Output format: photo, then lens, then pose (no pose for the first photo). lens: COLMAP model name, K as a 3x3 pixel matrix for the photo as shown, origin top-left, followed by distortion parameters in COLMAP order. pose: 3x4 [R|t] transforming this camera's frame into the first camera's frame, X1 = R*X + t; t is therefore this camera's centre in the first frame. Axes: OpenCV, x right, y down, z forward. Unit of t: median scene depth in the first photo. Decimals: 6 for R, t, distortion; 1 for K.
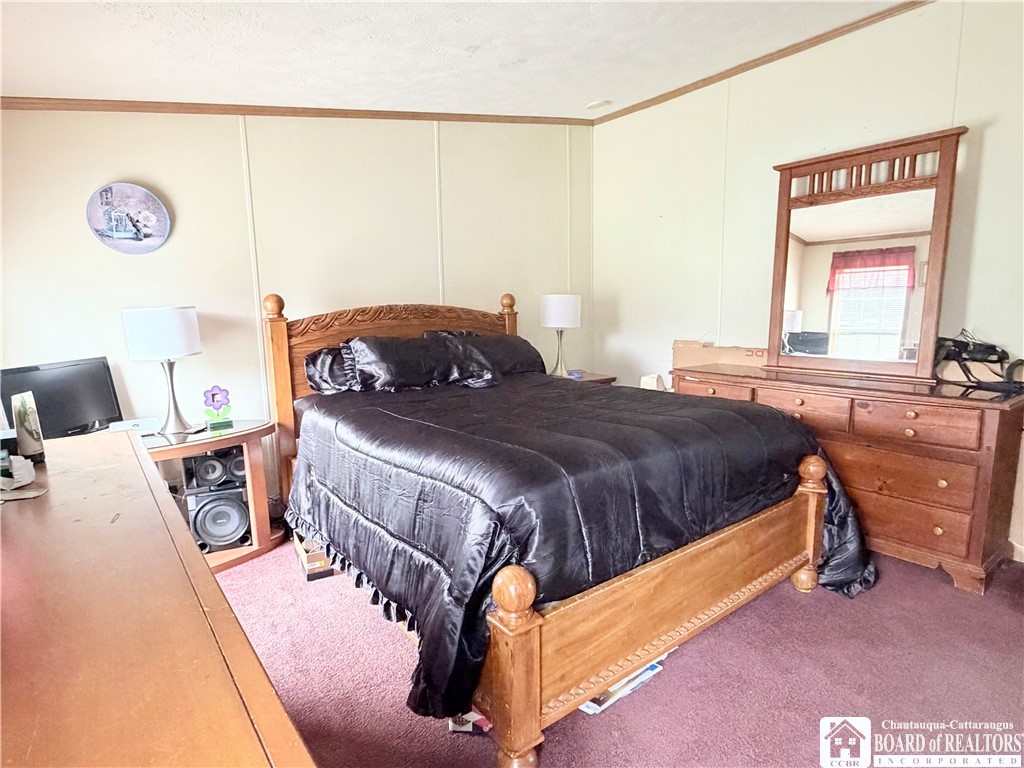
lens RADIAL K [[548.5, 0, 512.4], [0, 548.5, 386.7], [0, 0, 1]] dist [0.003190, 0.001286]
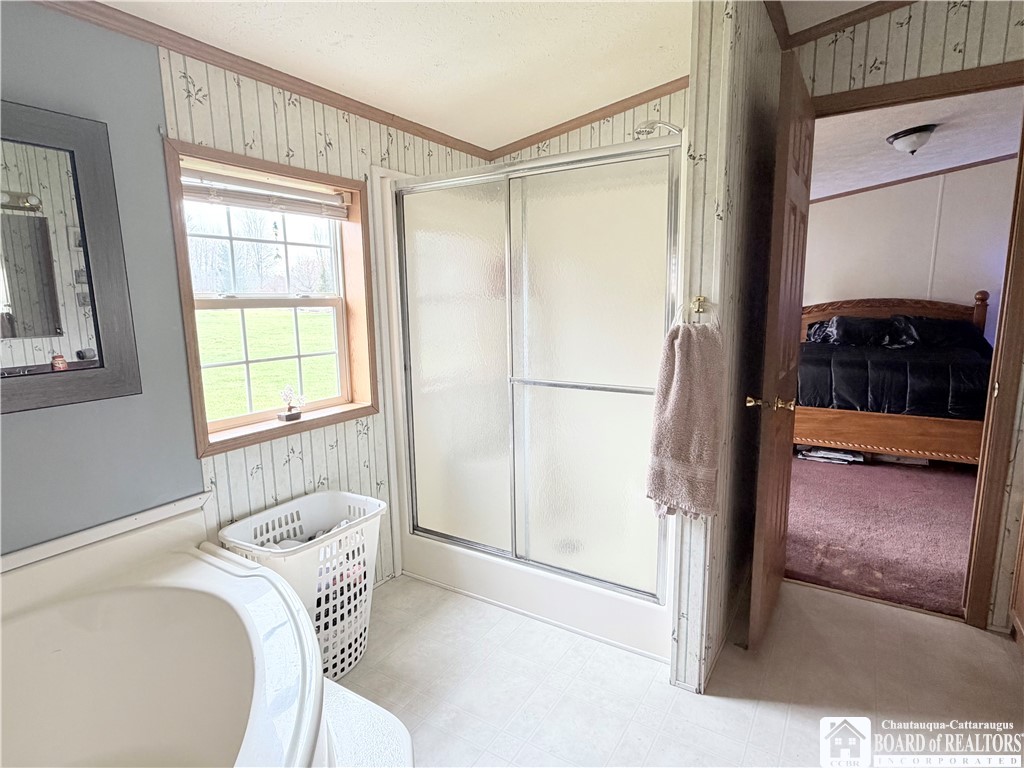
lens RADIAL K [[548.5, 0, 512.6], [0, 548.5, 383.6], [0, 0, 1]] dist [0.003190, 0.001286]
pose [[0.347939, 0.159021, -0.923932, 1.114866], [-0.130091, 0.984165, 0.120397, 0.055807], [0.928447, 0.078305, 0.363117, -0.698417]]
